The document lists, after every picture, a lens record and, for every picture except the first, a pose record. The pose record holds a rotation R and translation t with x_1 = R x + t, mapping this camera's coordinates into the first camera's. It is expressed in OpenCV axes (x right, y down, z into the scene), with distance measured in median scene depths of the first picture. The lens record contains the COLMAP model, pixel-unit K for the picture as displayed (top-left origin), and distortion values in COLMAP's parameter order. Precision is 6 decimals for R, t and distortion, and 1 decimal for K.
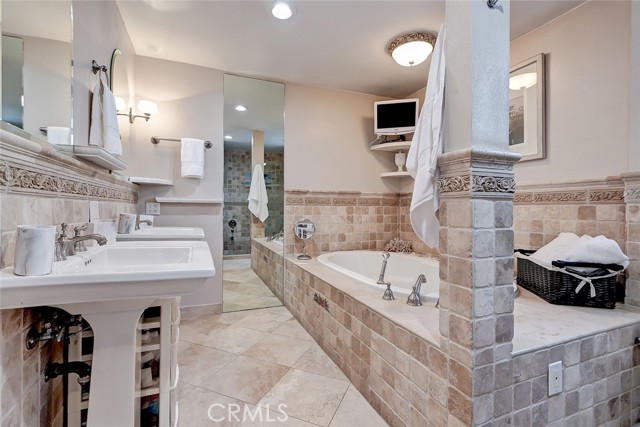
lens RADIAL K [[291.6, 0, 319.1], [0, 291.6, 212.1], [0, 0, 1]] dist [0.006507, 0.000441]
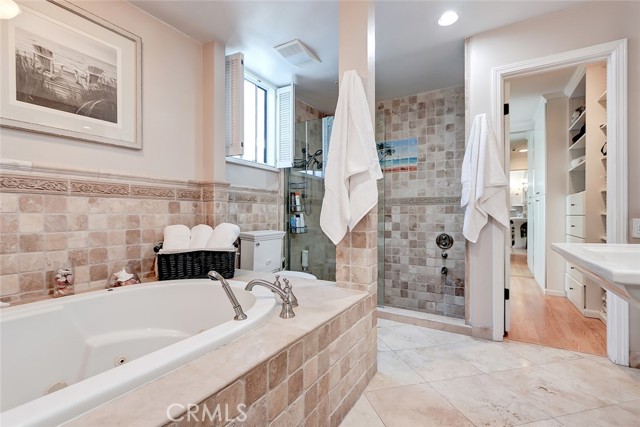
lens RADIAL K [[291.6, 0, 320.1], [0, 291.6, 212.3], [0, 0, 1]] dist [0.006507, 0.000441]
pose [[-0.598436, -0.010708, 0.801099, -0.362341], [-0.004070, 0.999938, 0.010325, 0.006556], [-0.801161, 0.002918, -0.598442, 1.156238]]
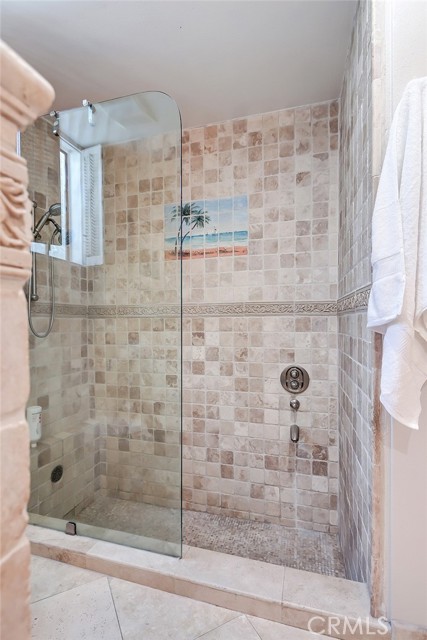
lens RADIAL K [[322.4, 0, 213.6], [0, 322.4, 319.7], [0, 0, 1]] dist [0.000688, -0.000028]
pose [[-0.772976, -0.008035, 0.634384, -0.197037], [-0.001039, 0.999934, 0.011399, -0.003291], [-0.634434, 0.008152, -0.772934, 0.938113]]
